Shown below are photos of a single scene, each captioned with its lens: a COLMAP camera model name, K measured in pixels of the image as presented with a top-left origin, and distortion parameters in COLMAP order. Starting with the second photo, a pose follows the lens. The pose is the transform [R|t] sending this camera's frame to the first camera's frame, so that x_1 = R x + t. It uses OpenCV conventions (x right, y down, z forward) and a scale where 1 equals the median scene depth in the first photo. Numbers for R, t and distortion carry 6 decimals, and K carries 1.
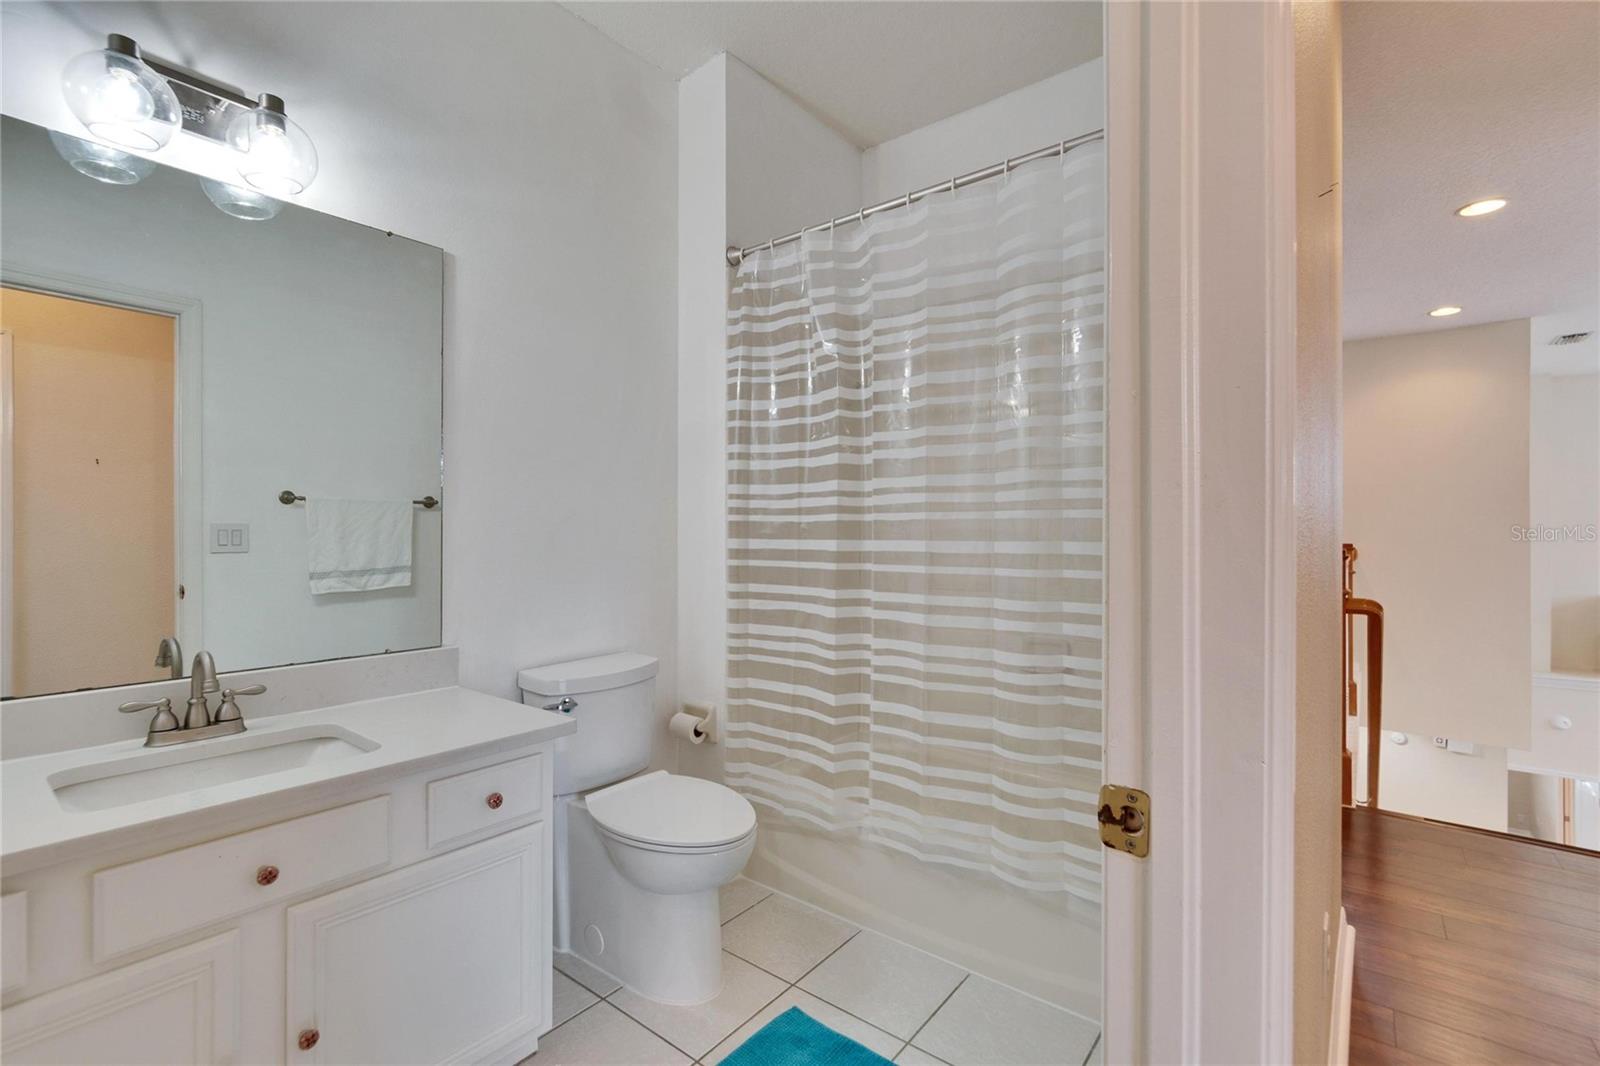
lens RADIAL K [[693.9, 0, 791.5], [0, 693.9, 538.9], [0, 0, 1]] dist [0.002213, 0.000378]
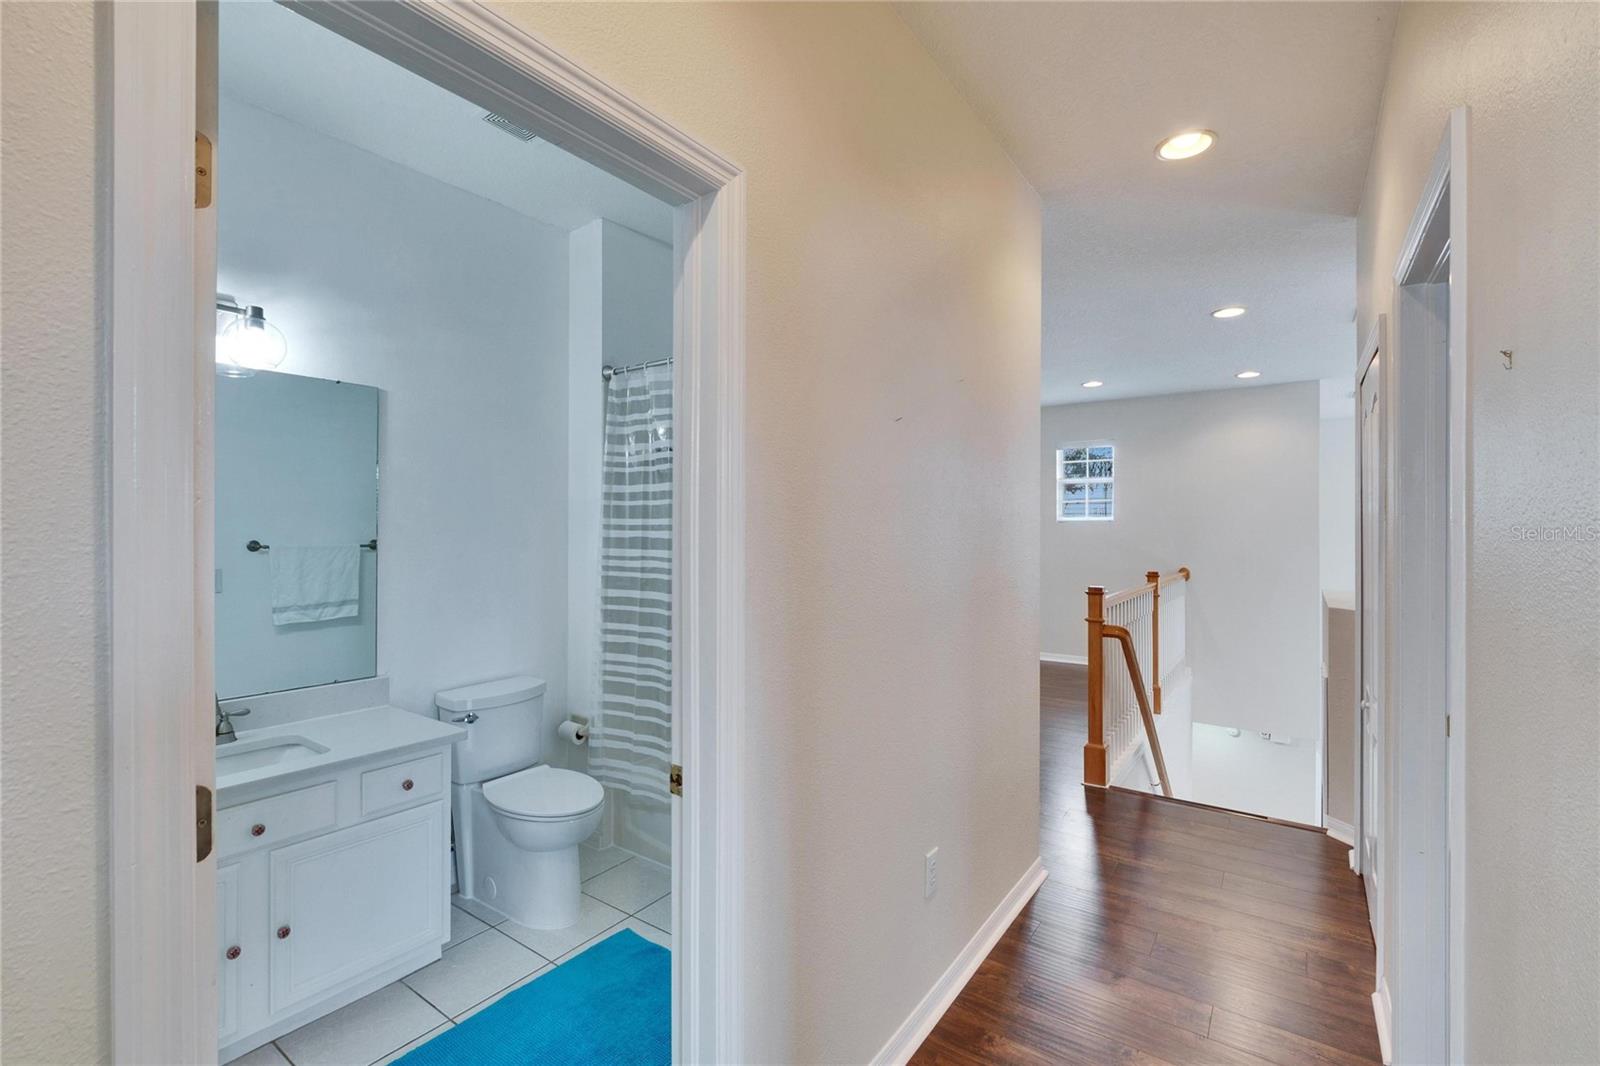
lens RADIAL K [[693.9, 0, 784.4], [0, 693.9, 537.0], [0, 0, 1]] dist [0.002213, 0.000378]
pose [[0.999180, 0.000988, 0.040486, 0.233045], [-0.001008, 0.999999, 0.000479, -0.115844], [-0.040485, -0.000520, 0.999180, -0.384107]]
